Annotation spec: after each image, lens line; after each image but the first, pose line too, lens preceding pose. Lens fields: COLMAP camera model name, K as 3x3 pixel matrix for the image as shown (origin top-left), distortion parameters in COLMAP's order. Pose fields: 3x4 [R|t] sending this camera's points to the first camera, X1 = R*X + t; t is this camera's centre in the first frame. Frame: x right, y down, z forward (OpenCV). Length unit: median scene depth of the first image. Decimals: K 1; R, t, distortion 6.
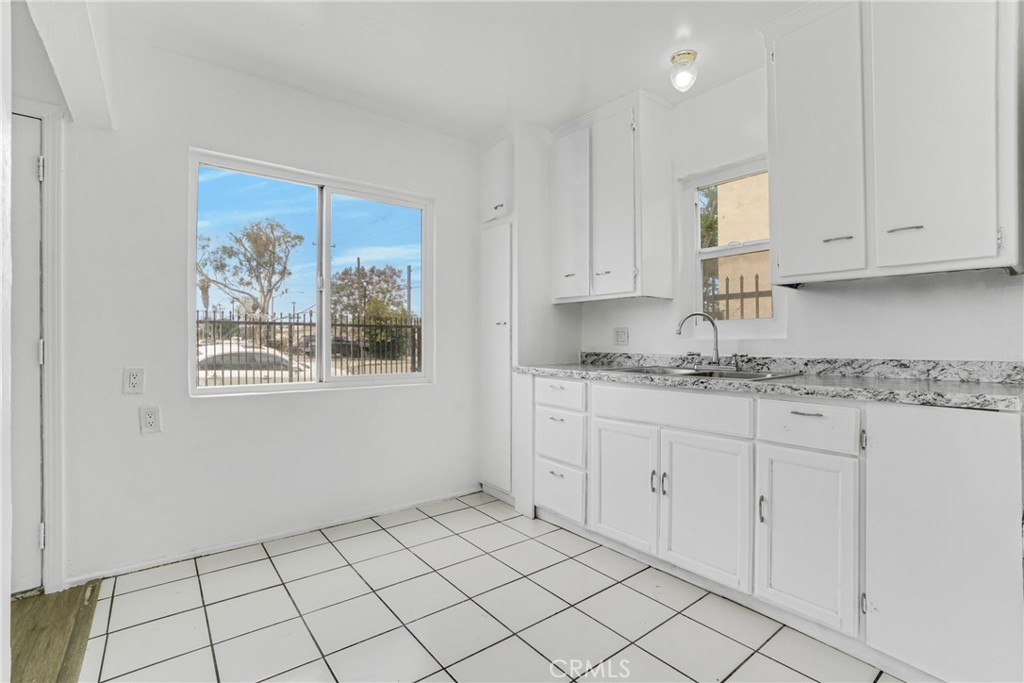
lens RADIAL K [[457.5, 0, 519.7], [0, 457.5, 342.0], [0, 0, 1]] dist [-0.057026, 0.016894]
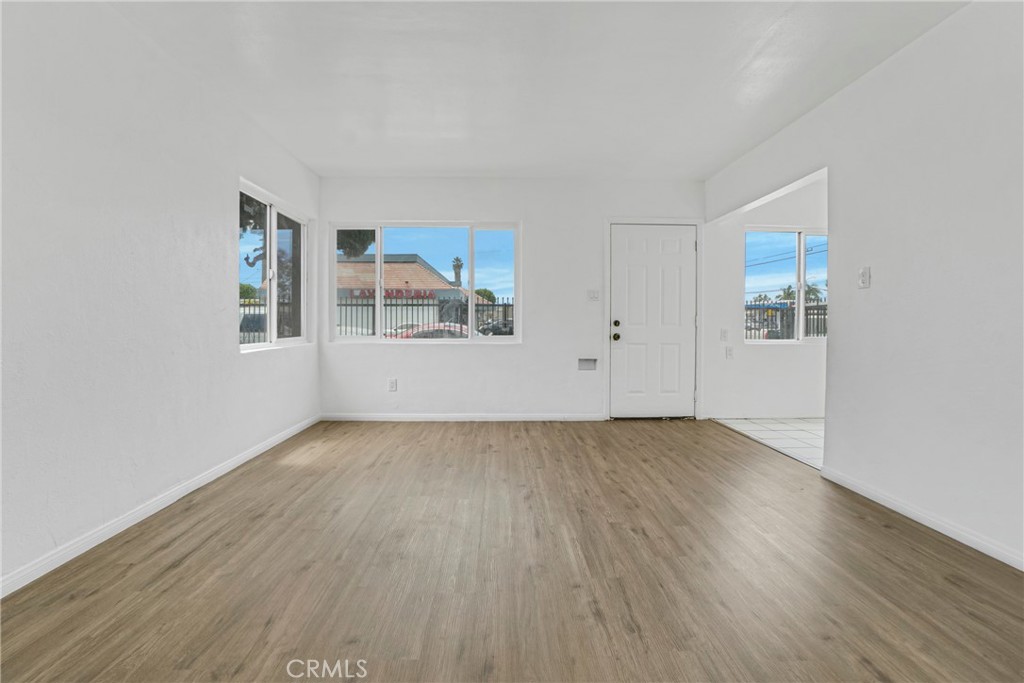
lens RADIAL K [[457.5, 0, 505.5], [0, 457.5, 331.9], [0, 0, 1]] dist [-0.057026, 0.016894]
pose [[0.786219, 0.015546, -0.617753, -0.257189], [-0.005188, 0.999814, 0.018558, 0.028706], [0.617927, -0.011386, 0.786153, -1.162528]]
